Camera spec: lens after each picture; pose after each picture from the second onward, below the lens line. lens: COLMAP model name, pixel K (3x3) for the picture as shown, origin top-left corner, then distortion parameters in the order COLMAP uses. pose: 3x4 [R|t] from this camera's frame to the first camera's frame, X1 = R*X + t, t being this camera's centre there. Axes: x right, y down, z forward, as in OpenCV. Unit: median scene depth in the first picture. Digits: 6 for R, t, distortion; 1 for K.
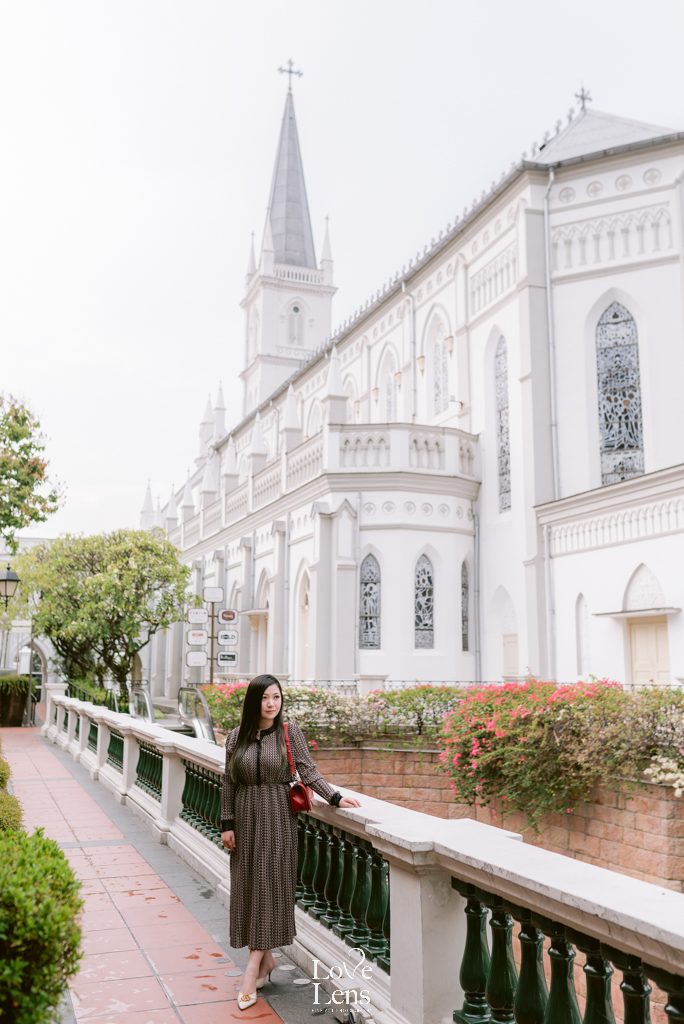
lens RADIAL K [[1025.2, 0, 347.9], [0, 1025.2, 510.7], [0, 0, 1]] dist [0.004966, -0.000017]
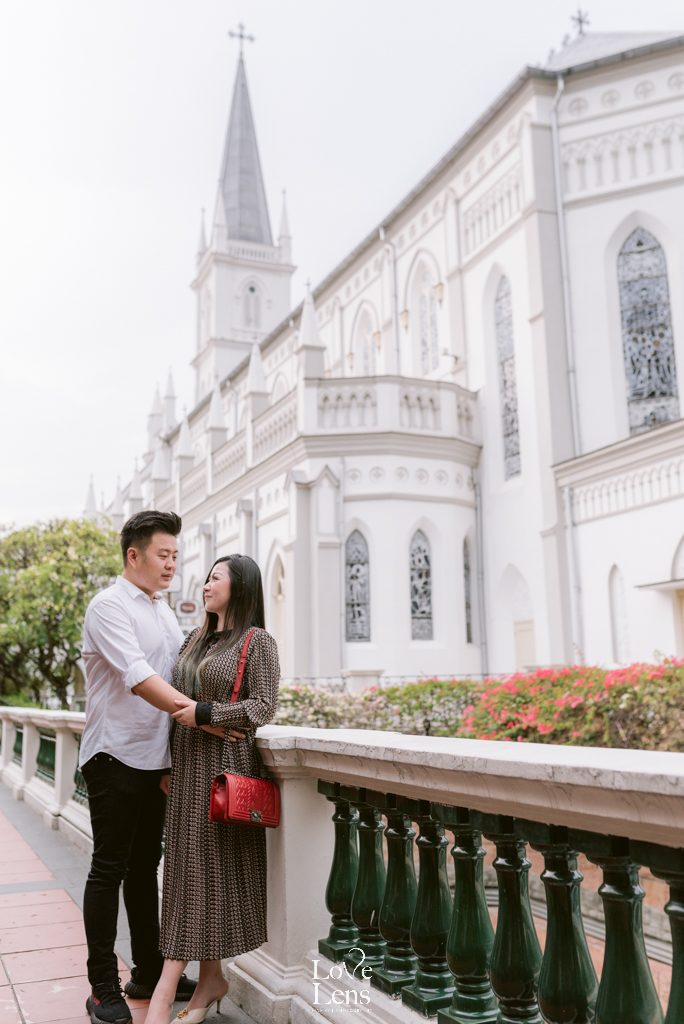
lens RADIAL K [[1025.2, 0, 347.9], [0, 1025.2, 510.7], [0, 0, 1]] dist [0.004966, -0.000017]
pose [[0.998492, -0.015605, 0.052626, -0.028621], [0.017060, 0.999482, -0.027301, 0.048304], [-0.052172, 0.028157, 0.998241, 0.151796]]
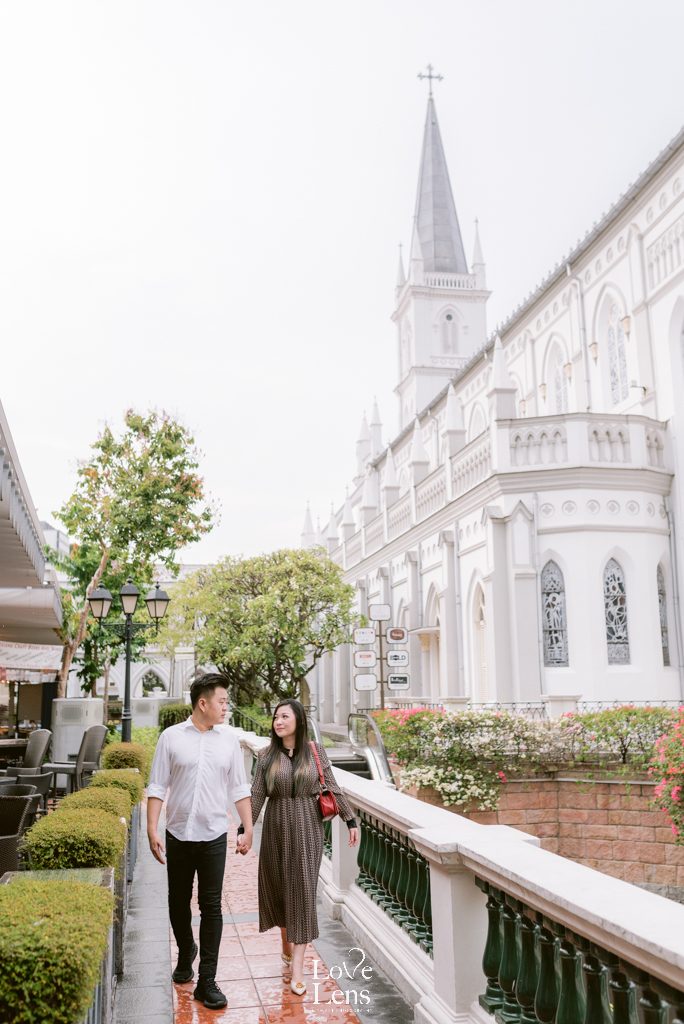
lens RADIAL K [[999.6, 0, 336.5], [0, 999.6, 511.9], [0, 0, 1]] dist [0.005202, -0.001519]
pose [[0.984880, -0.052760, -0.165010, -0.016091], [0.048575, 0.998390, -0.029298, 0.015863], [0.166290, 0.020840, 0.985857, 0.101475]]
